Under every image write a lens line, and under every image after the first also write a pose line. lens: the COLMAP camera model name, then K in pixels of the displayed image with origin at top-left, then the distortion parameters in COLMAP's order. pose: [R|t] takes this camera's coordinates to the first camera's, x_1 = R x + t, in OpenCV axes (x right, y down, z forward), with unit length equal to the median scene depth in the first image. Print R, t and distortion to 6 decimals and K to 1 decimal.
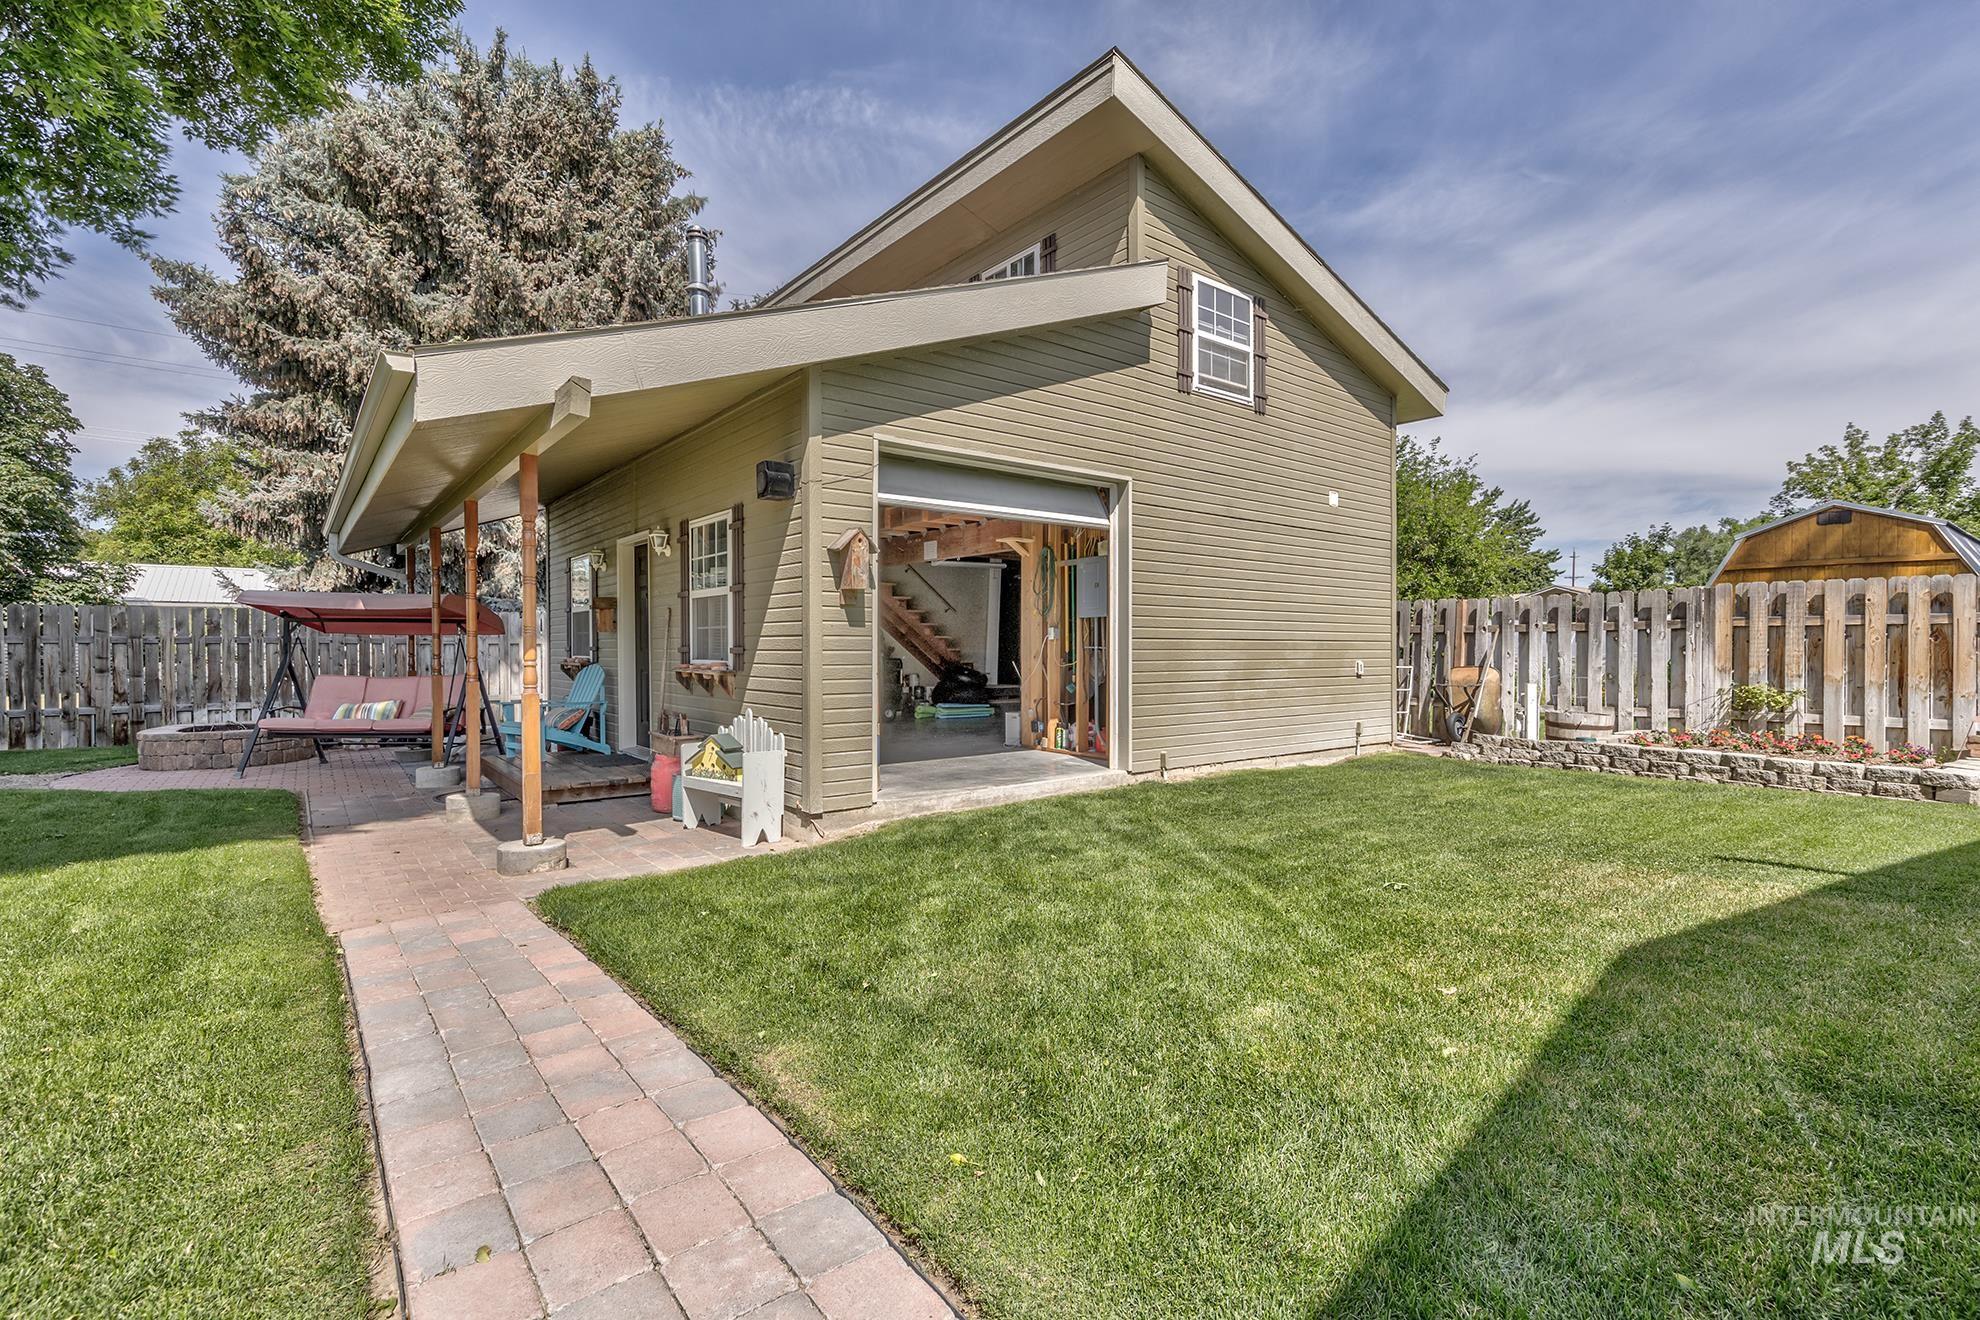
lens RADIAL K [[933.0, 0, 987.0], [0, 933.0, 641.4], [0, 0, 1]] dist [0.002504, 0.000347]
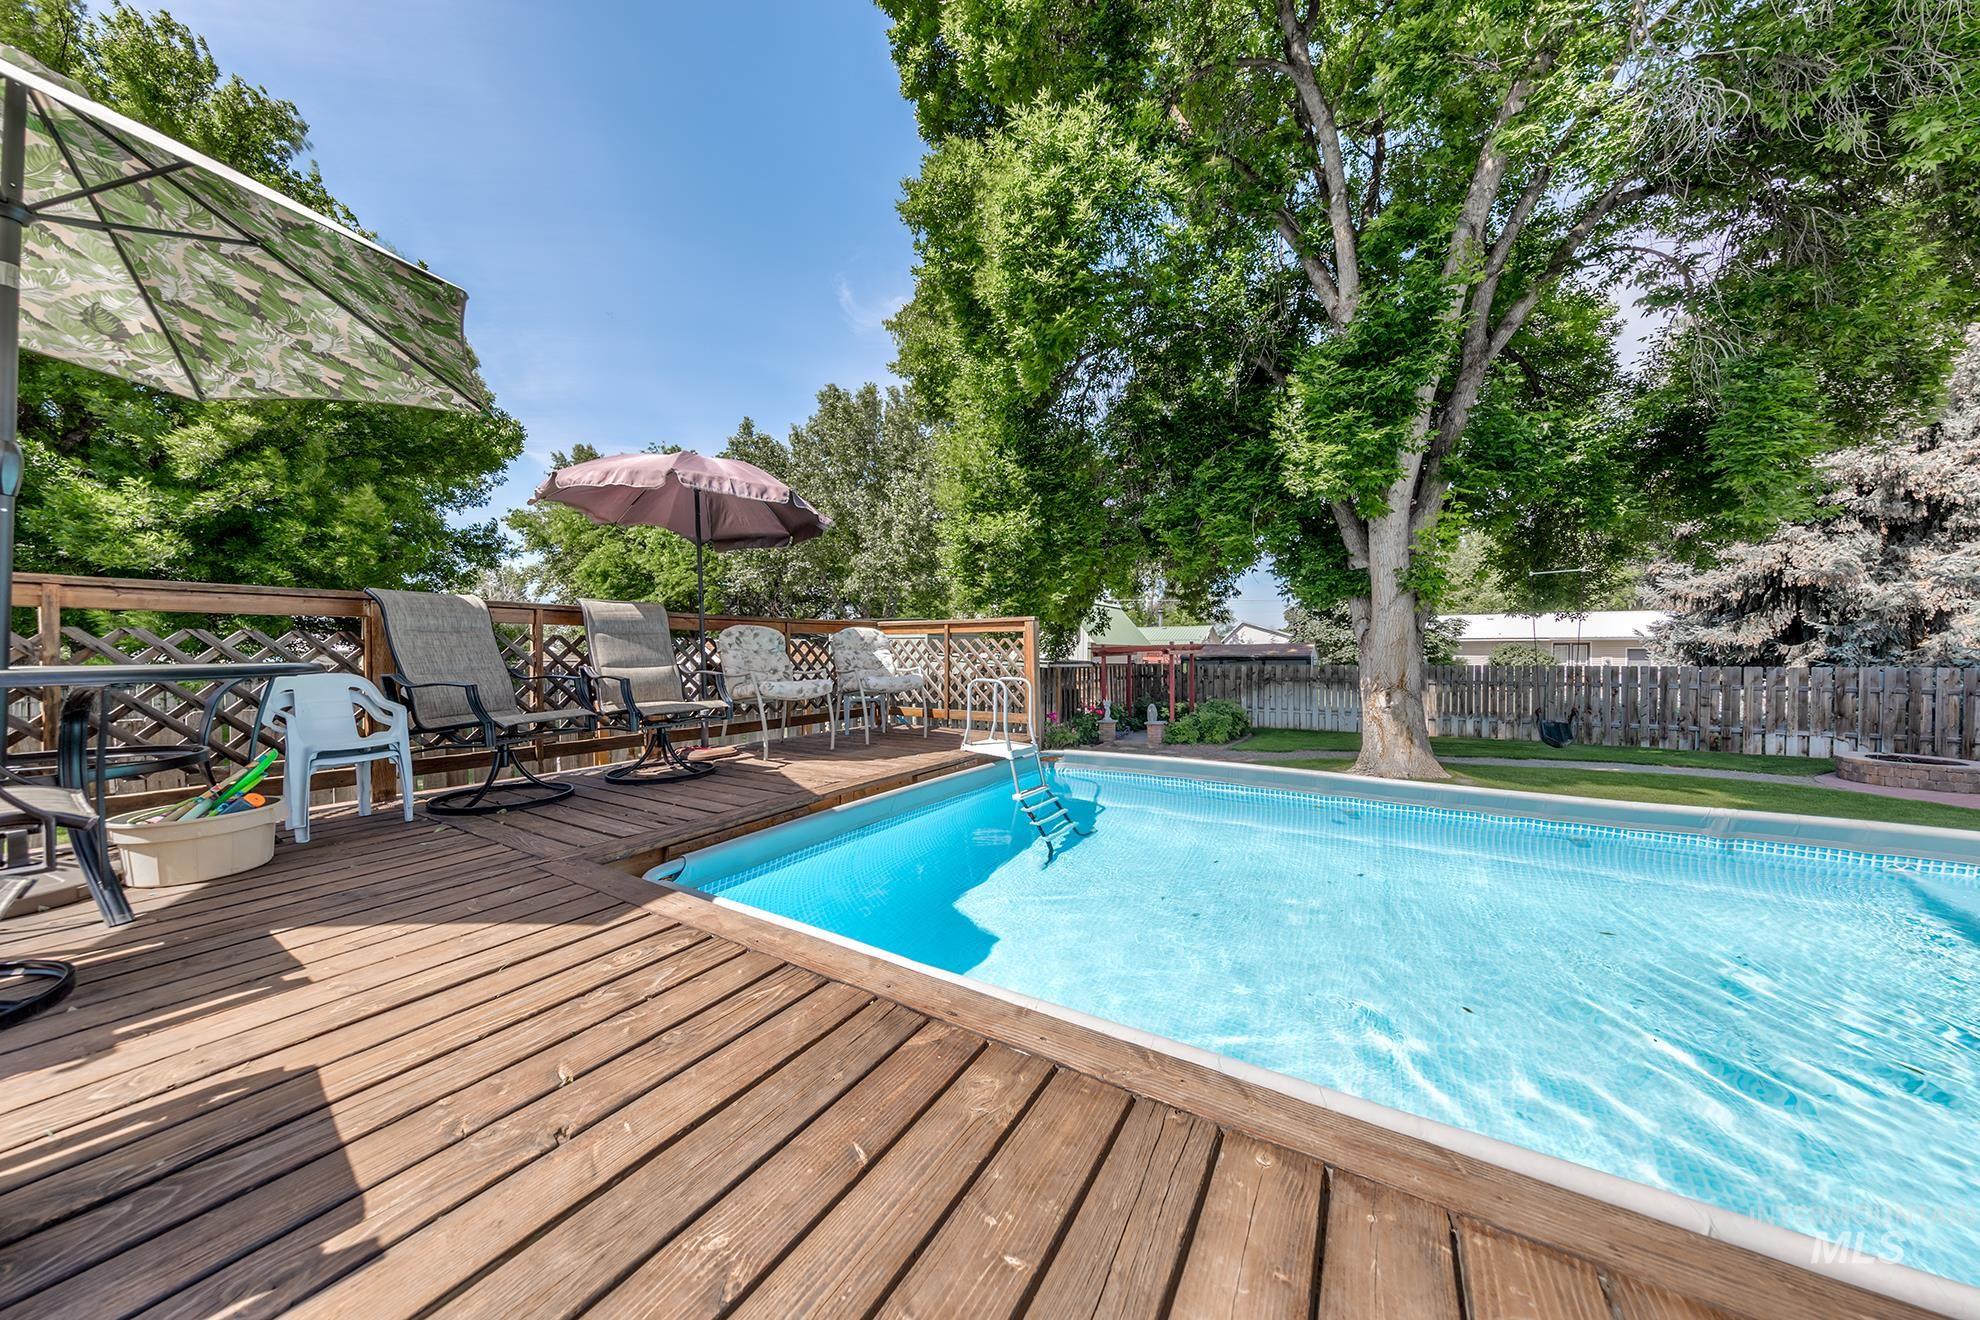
lens RADIAL K [[618.1, 0, 990.0], [0, 618.1, 660.0], [0, 0, 1]] dist [-0.000017, -0.000006]
pose [[0.349117, 0.011308, -0.937011, -0.445479], [0.005886, 0.999881, 0.014260, -0.094446], [0.937060, -0.010494, 0.349009, -0.751111]]
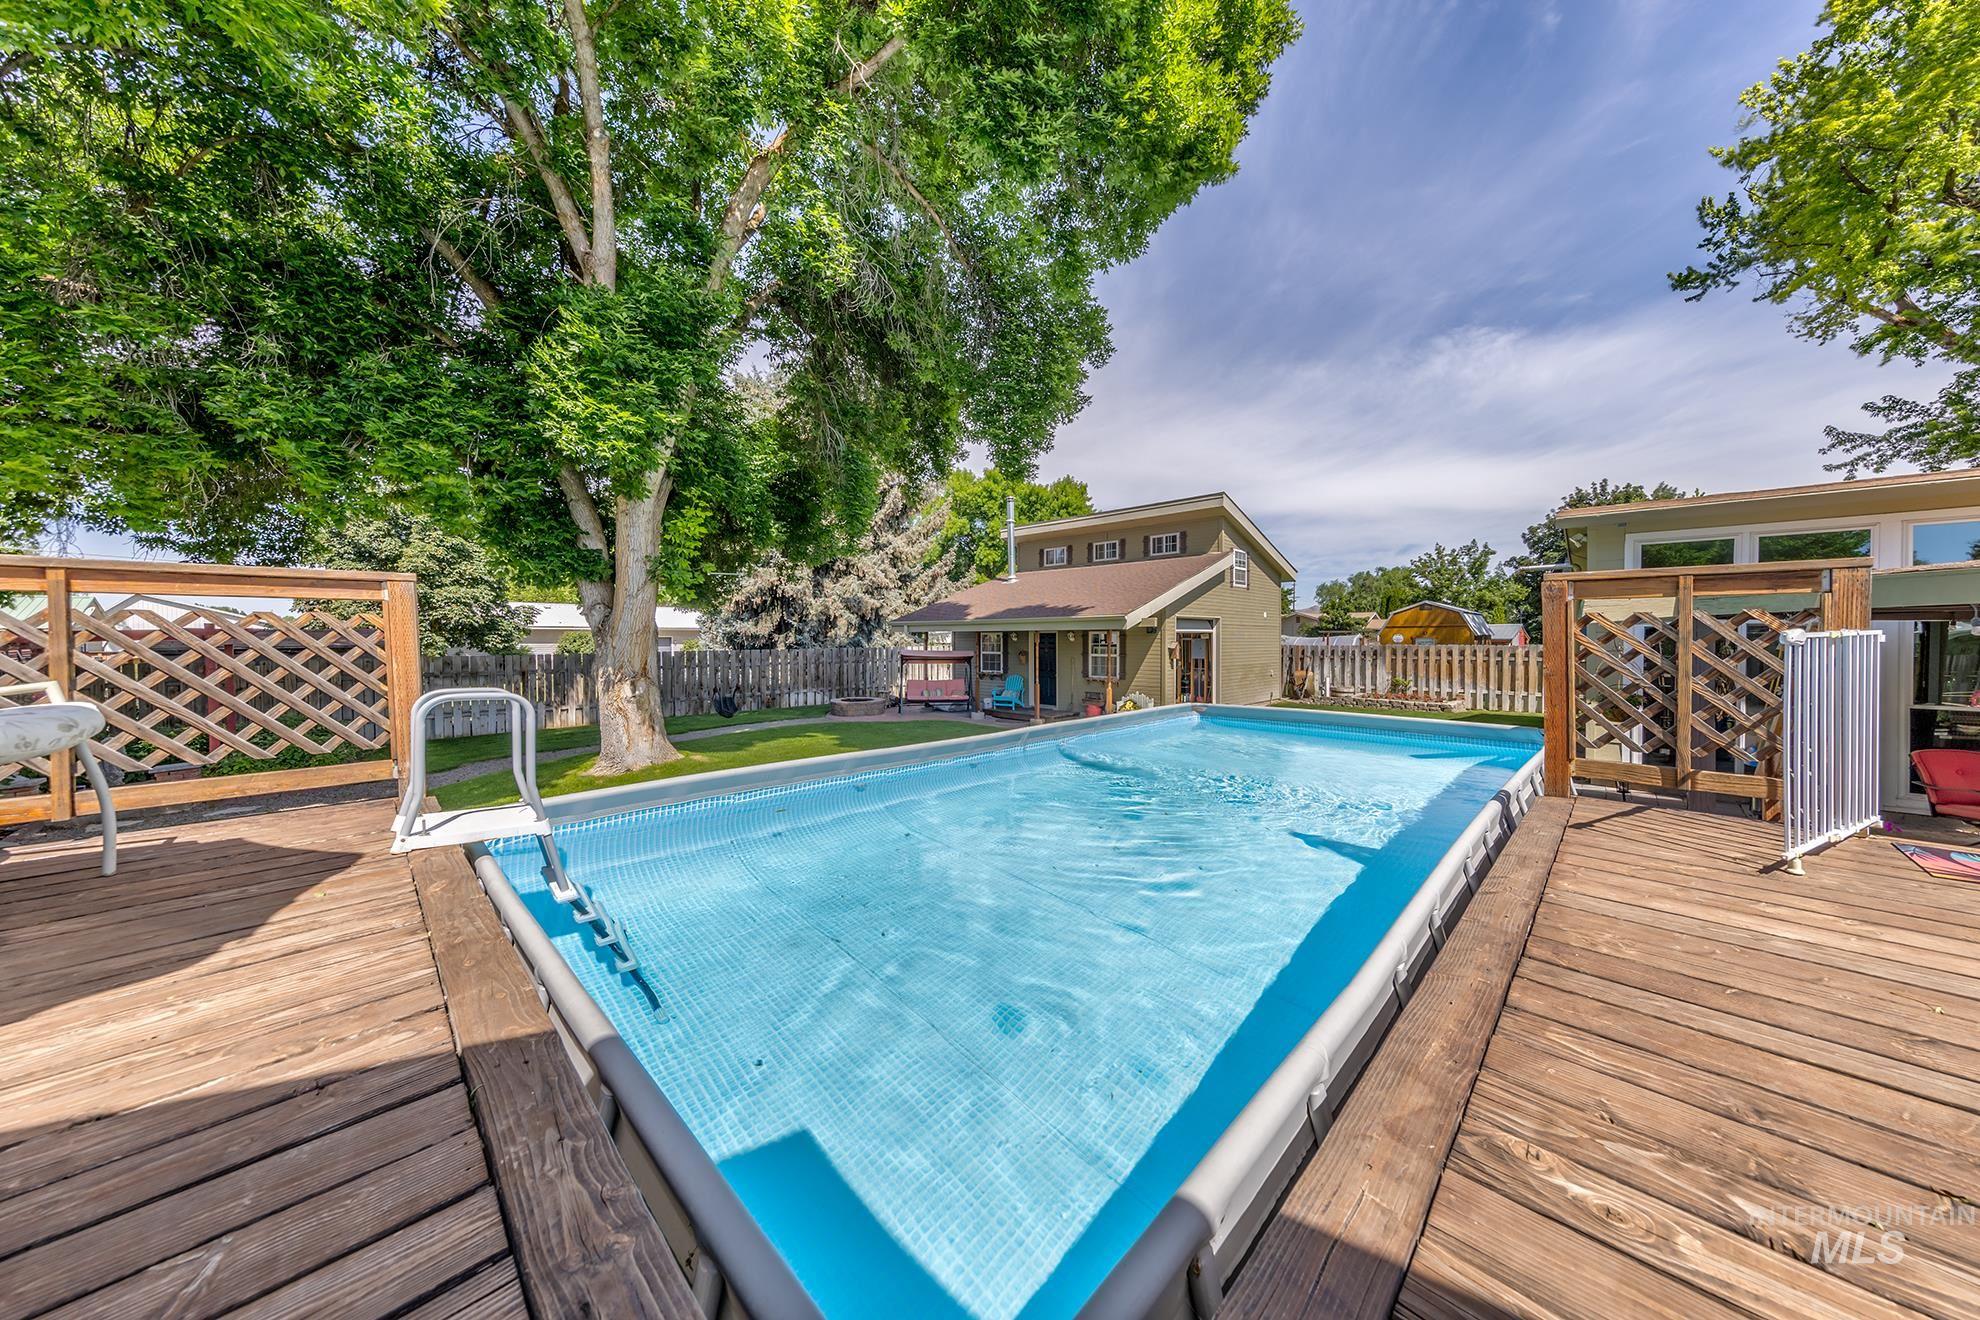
lens RADIAL K [[635.4, 0, 990.3], [0, 635.4, 644.7], [0, 0, 1]] dist [0.001047, 0.000017]
pose [[0.992422, -0.005943, 0.122731, -0.721631], [0.004046, 0.999869, 0.015700, -0.095021], [-0.122808, -0.015084, 0.992316, -0.856923]]
